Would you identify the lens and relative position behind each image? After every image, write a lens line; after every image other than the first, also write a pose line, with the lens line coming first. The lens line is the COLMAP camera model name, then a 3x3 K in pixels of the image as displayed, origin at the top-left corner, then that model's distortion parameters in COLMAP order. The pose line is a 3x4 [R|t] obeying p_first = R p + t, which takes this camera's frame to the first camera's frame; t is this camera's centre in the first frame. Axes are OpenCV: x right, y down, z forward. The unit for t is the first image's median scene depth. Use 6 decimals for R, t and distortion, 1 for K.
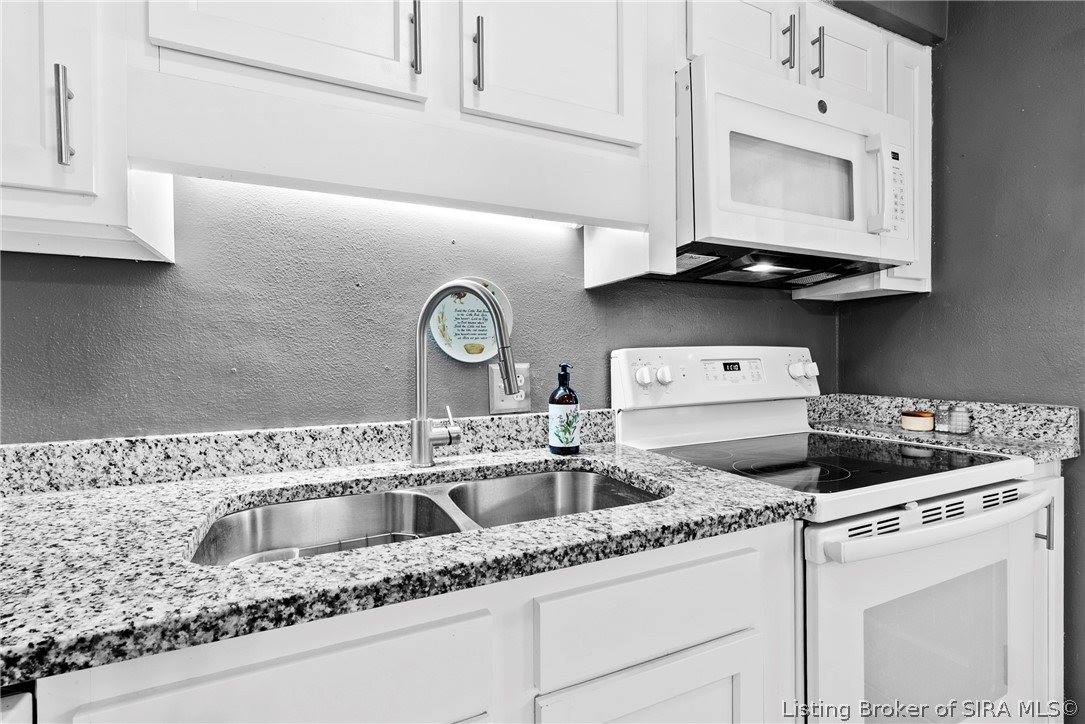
lens RADIAL K [[505.6, 0, 542.5], [0, 505.6, 362.0], [0, 0, 1]] dist [-0.003510, -0.000062]
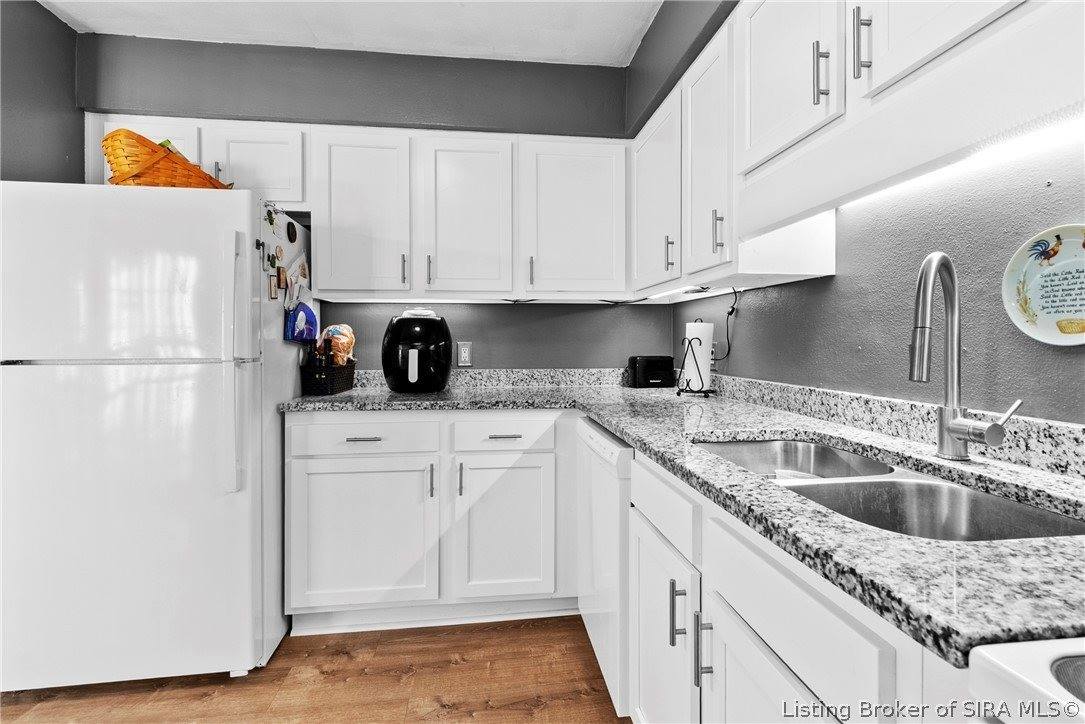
lens RADIAL K [[508.6, 0, 545.4], [0, 508.6, 346.3], [0, 0, 1]] dist [0.000033, 0.000133]
pose [[-0.313813, 0.017929, -0.949315, 0.964536], [-0.001871, 0.999808, 0.019501, -0.013582], [0.949483, 0.007896, -0.313719, 0.667013]]
